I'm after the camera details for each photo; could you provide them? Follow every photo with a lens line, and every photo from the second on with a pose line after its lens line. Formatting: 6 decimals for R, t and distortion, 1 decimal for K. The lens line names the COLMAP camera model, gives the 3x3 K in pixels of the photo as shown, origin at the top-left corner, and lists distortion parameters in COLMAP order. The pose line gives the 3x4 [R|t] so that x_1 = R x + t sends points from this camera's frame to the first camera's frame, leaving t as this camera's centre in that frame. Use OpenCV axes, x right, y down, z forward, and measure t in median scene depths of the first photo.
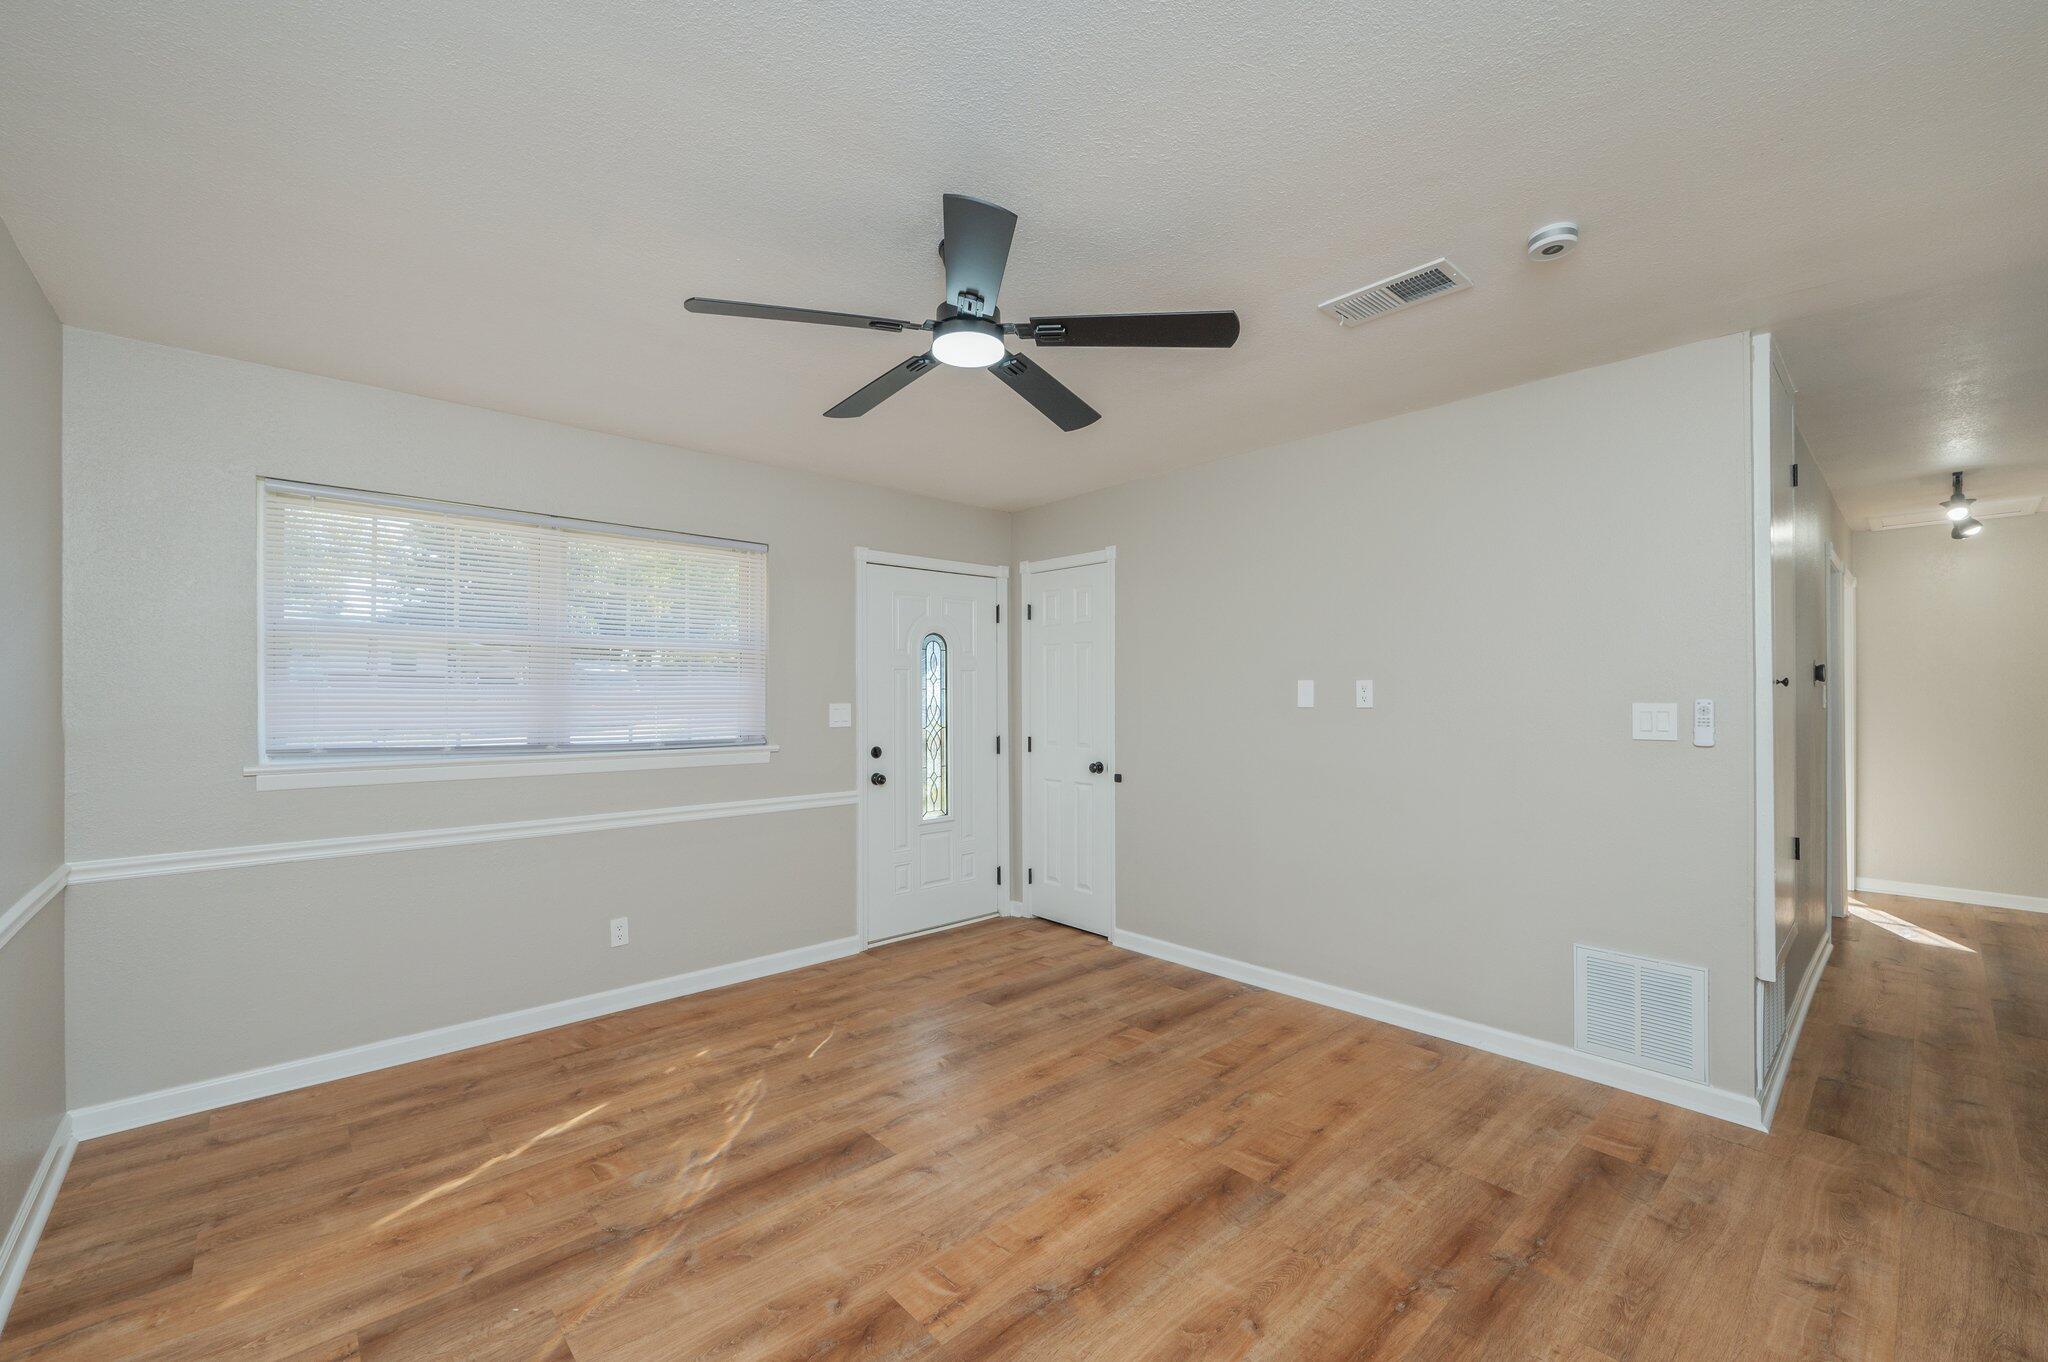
lens RADIAL K [[816.9, 0, 1038.0], [0, 816.9, 681.6], [0, 0, 1]] dist [-0.001867, -0.000675]
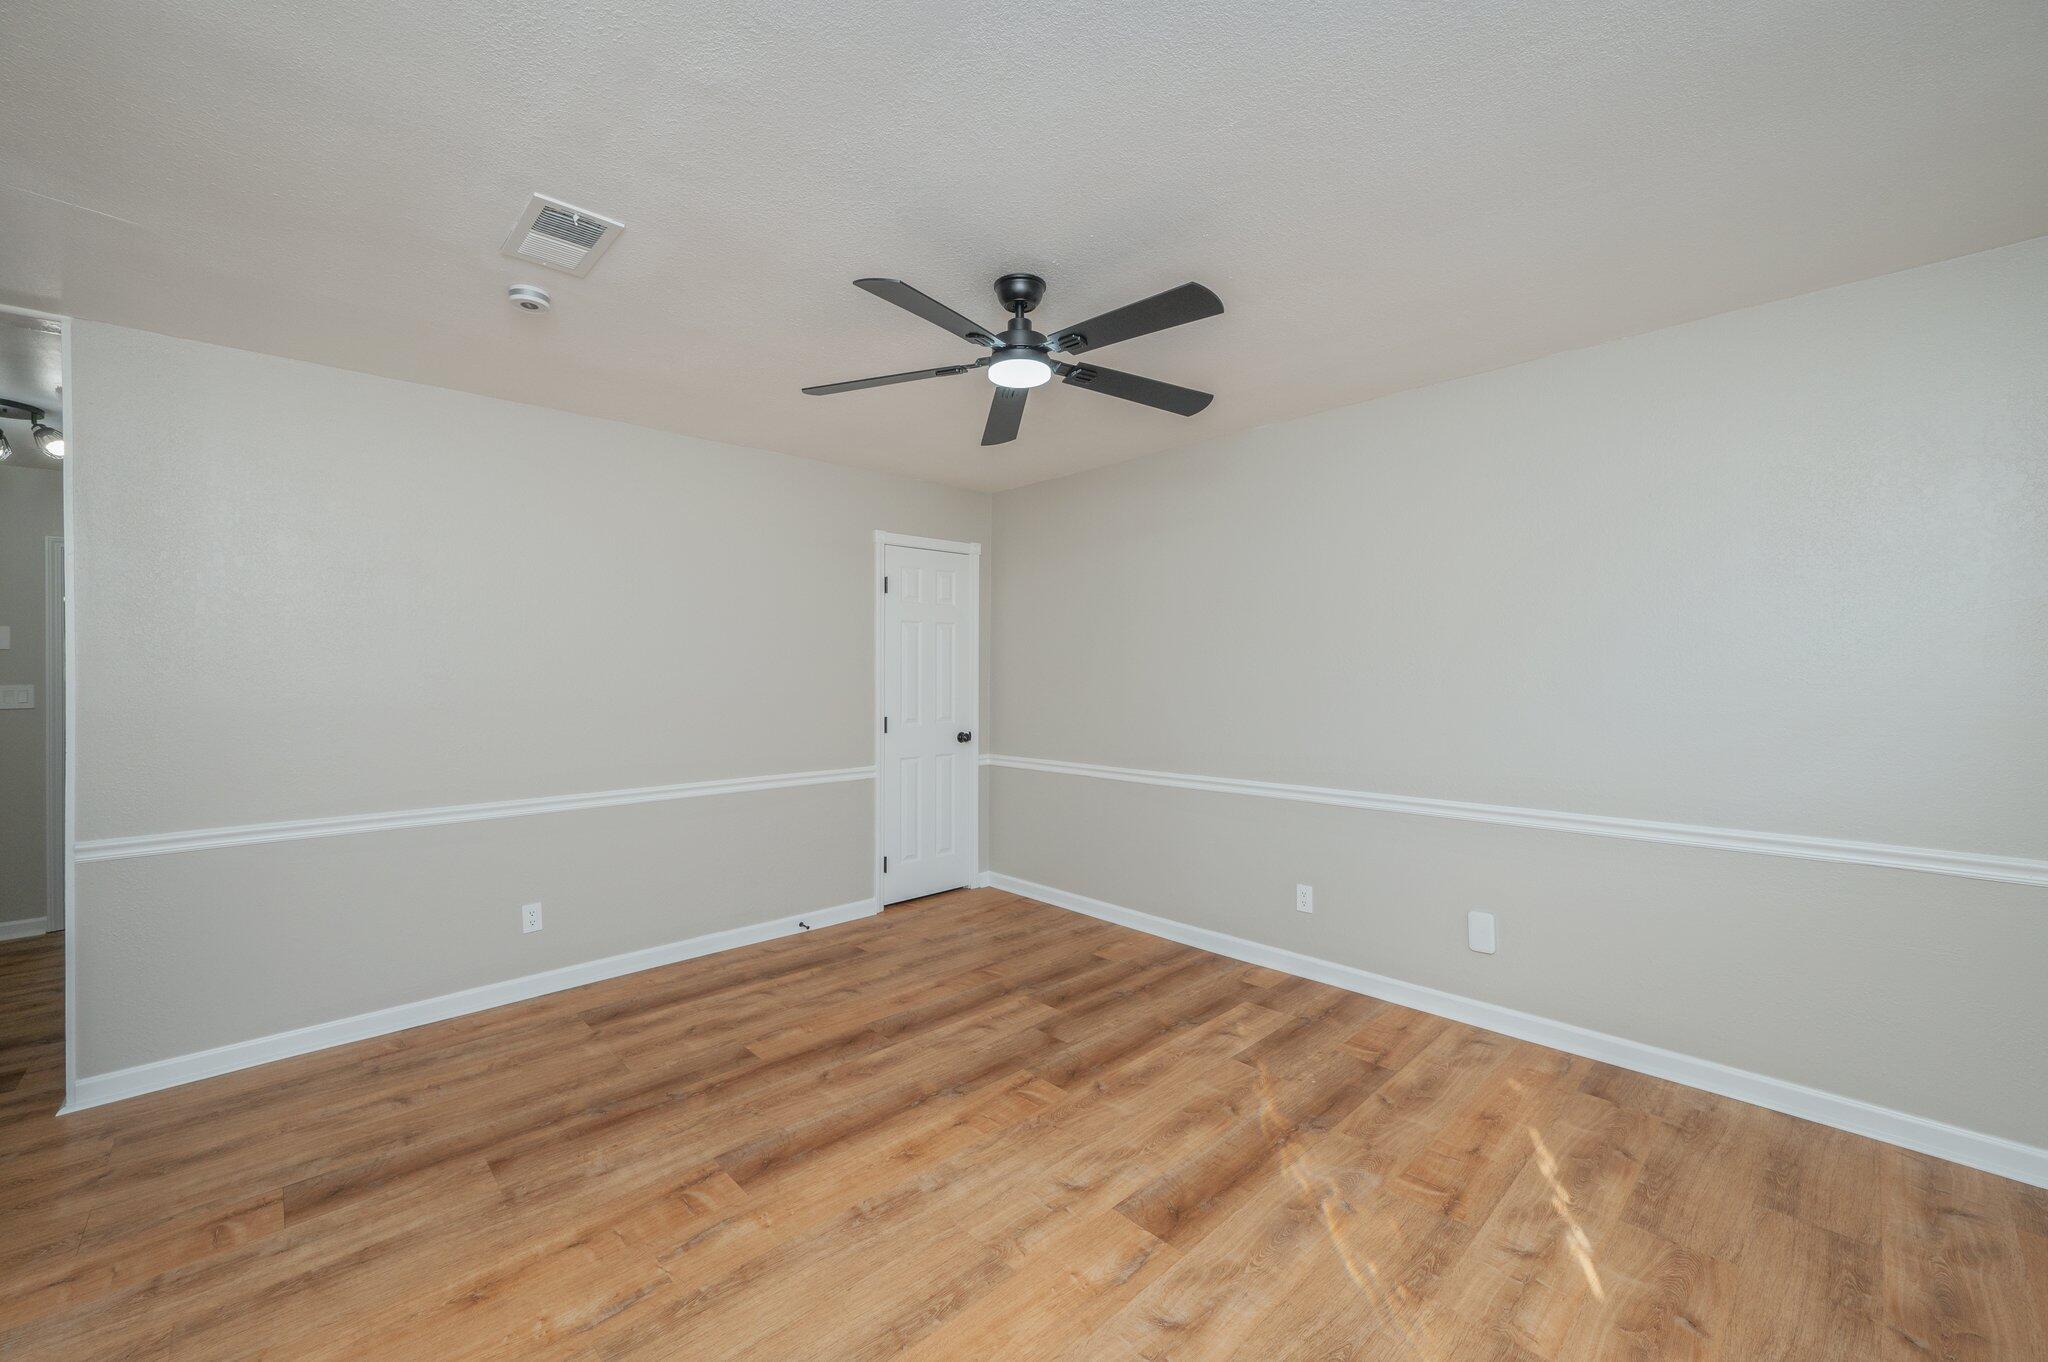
lens RADIAL K [[816.9, 0, 1022.3], [0, 816.9, 668.7], [0, 0, 1]] dist [-0.001867, -0.000675]
pose [[-0.999933, 0.008620, -0.007768, -0.072723], [0.008751, 0.999817, -0.016996, 0.025424], [0.007621, -0.017063, -0.999825, 1.757243]]
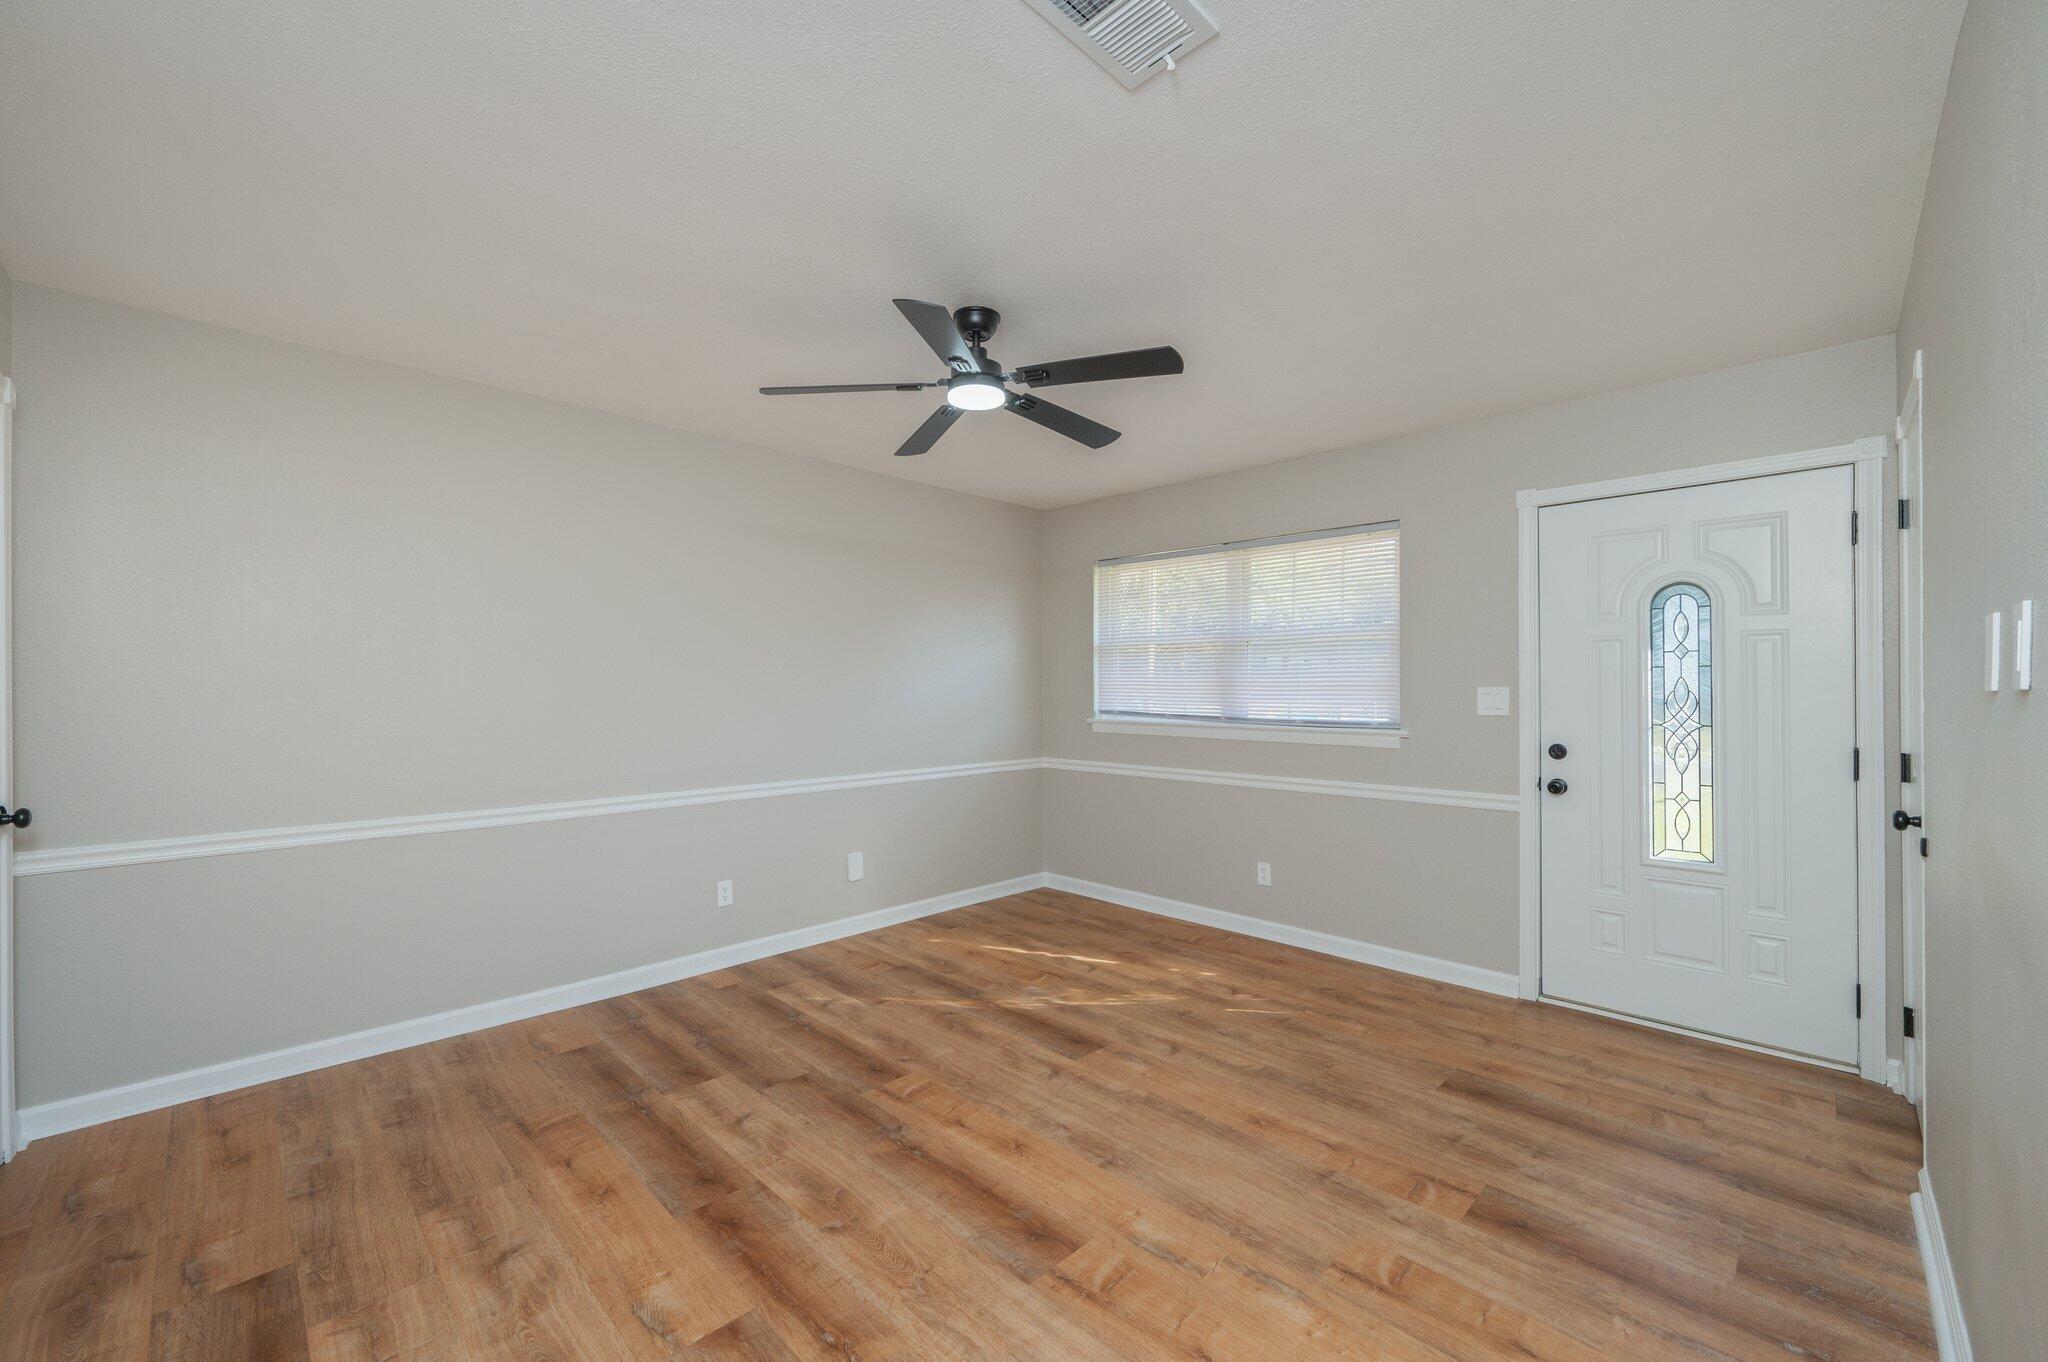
lens RADIAL K [[816.9, 0, 1026.6], [0, 816.9, 673.5], [0, 0, 1]] dist [-0.001867, -0.000675]
pose [[0.047173, -0.017592, -0.998732, 0.958756], [0.015097, 0.999743, -0.016897, 0.034385], [0.998773, -0.014281, 0.047426, 0.830522]]
